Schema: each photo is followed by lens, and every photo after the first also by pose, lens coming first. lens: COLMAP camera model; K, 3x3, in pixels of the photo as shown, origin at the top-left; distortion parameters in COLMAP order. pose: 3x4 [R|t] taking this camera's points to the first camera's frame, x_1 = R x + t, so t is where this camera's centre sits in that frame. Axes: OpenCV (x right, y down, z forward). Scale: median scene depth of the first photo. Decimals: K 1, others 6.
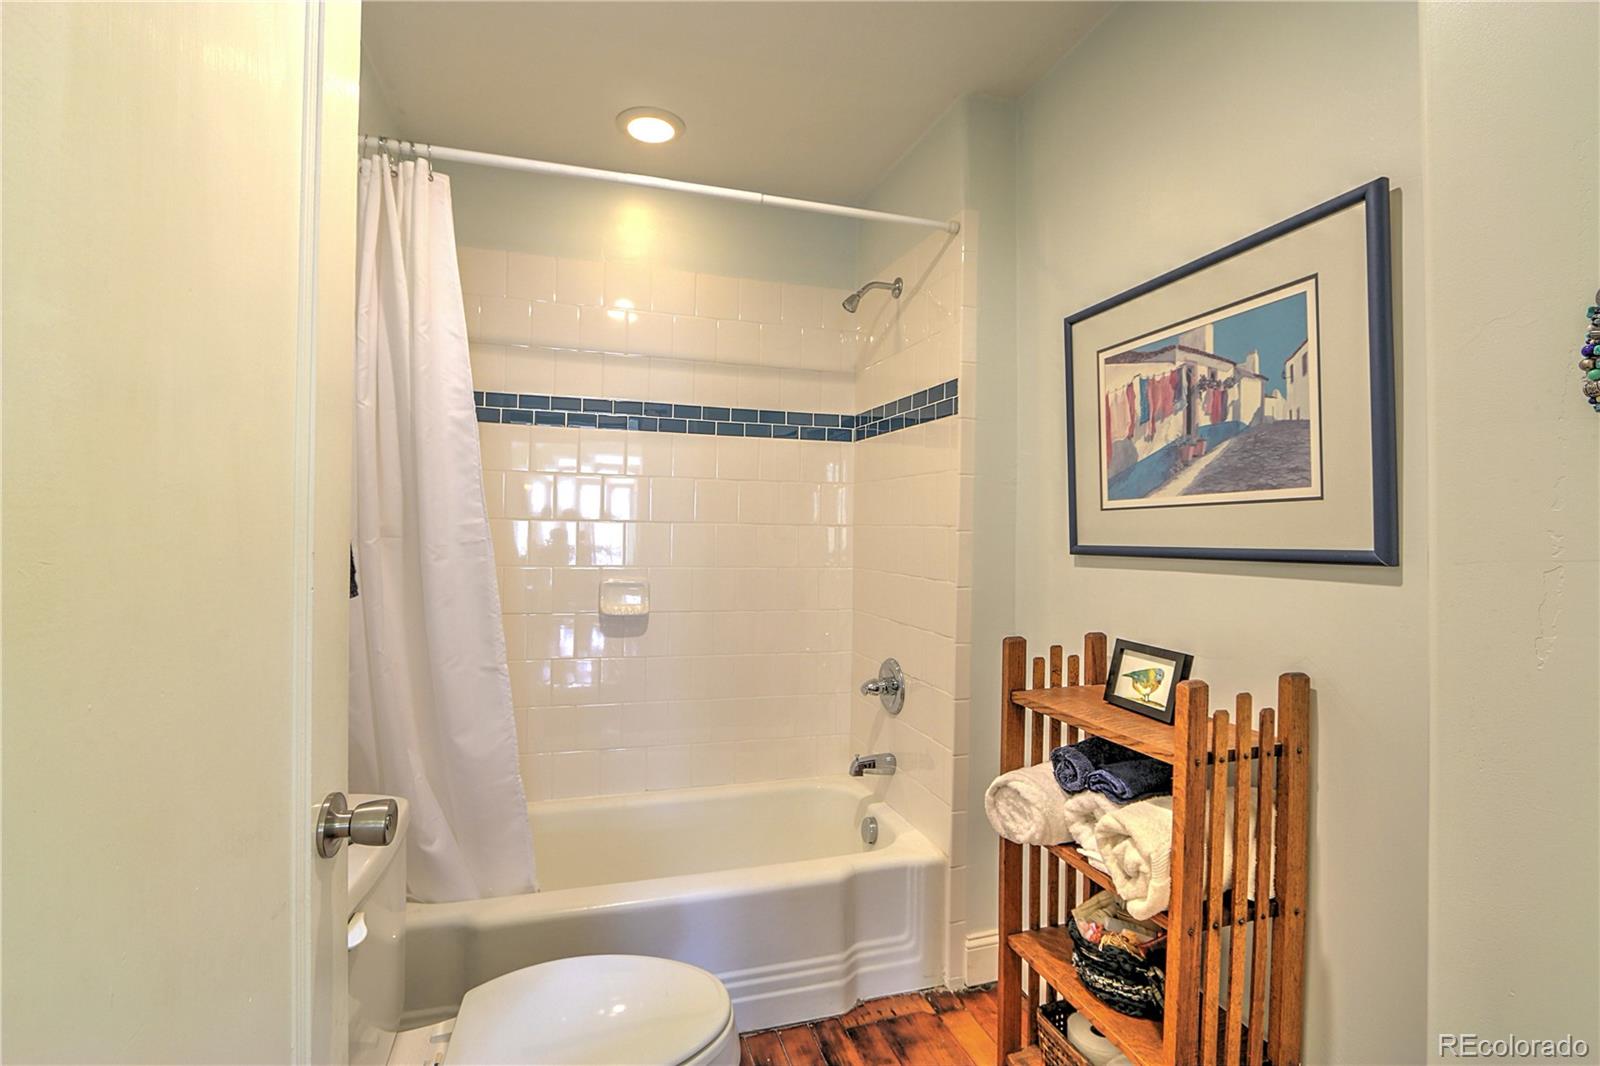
lens RADIAL K [[733.8, 0, 791.7], [0, 733.8, 532.3], [0, 0, 1]] dist [-0.020047, 0.003872]
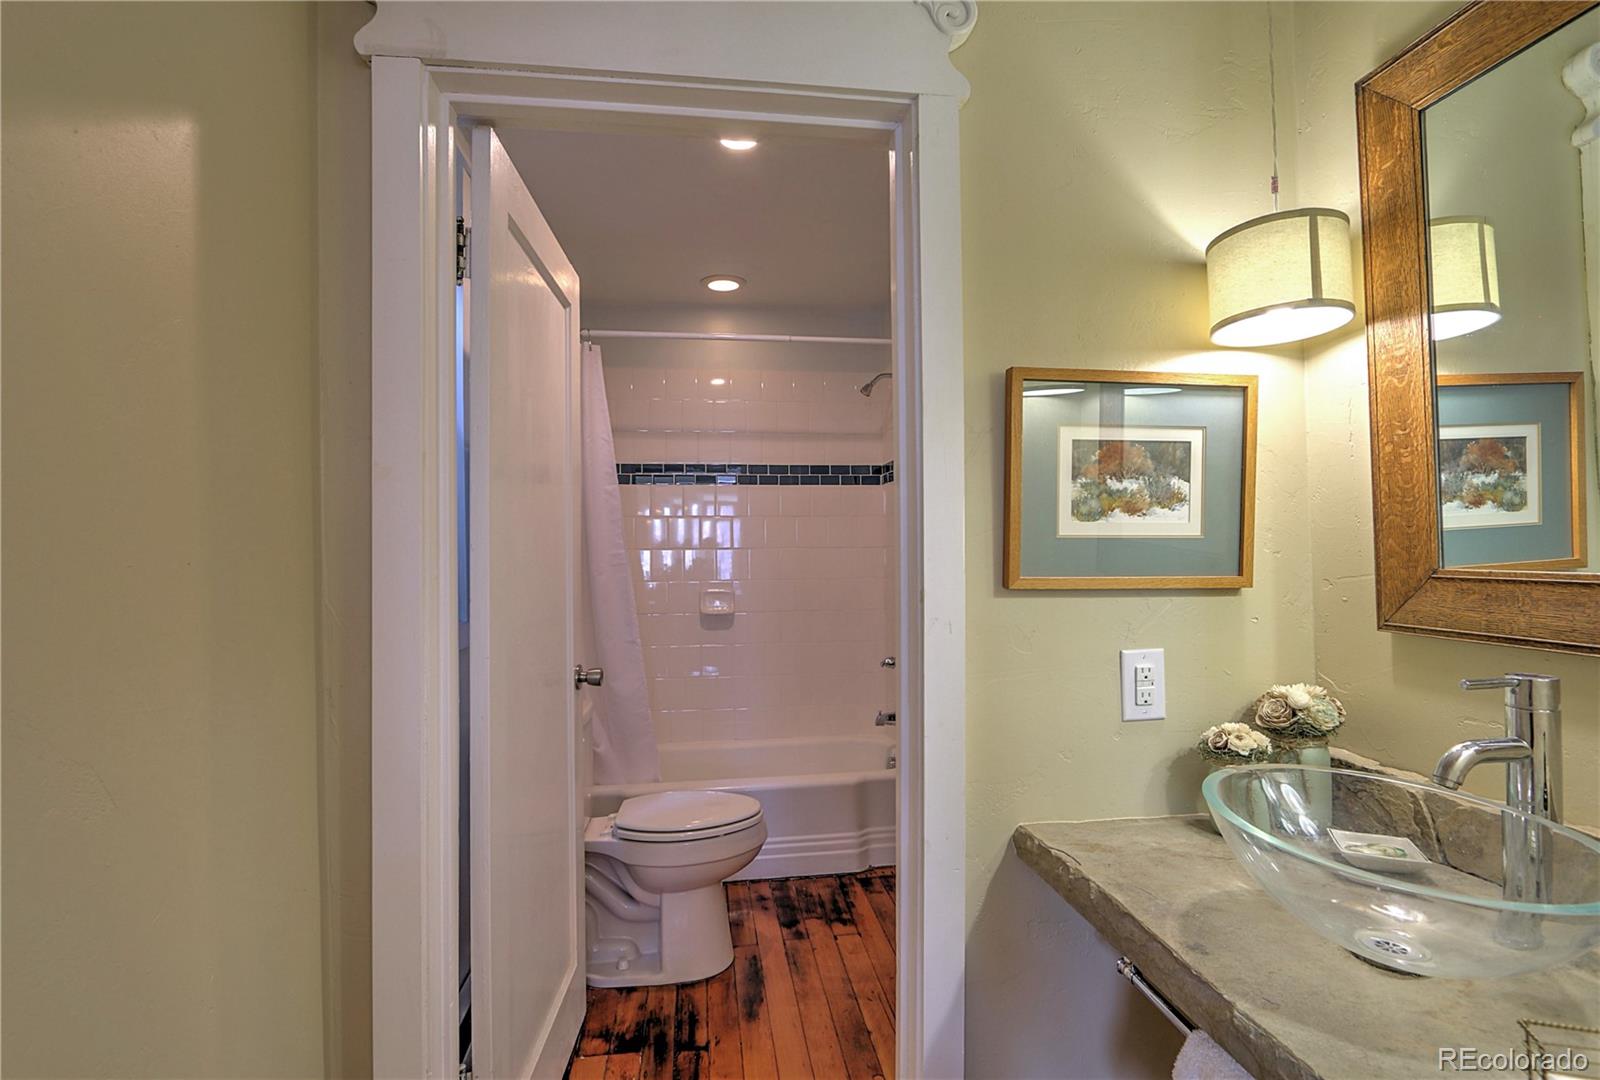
lens RADIAL K [[733.8, 0, 804.6], [0, 733.8, 542.2], [0, 0, 1]] dist [-0.020047, 0.003872]
pose [[0.990536, -0.027070, -0.134555, 0.184793], [0.025177, 0.999559, -0.015753, -0.000530], [0.134922, 0.012216, 0.990781, -0.531129]]
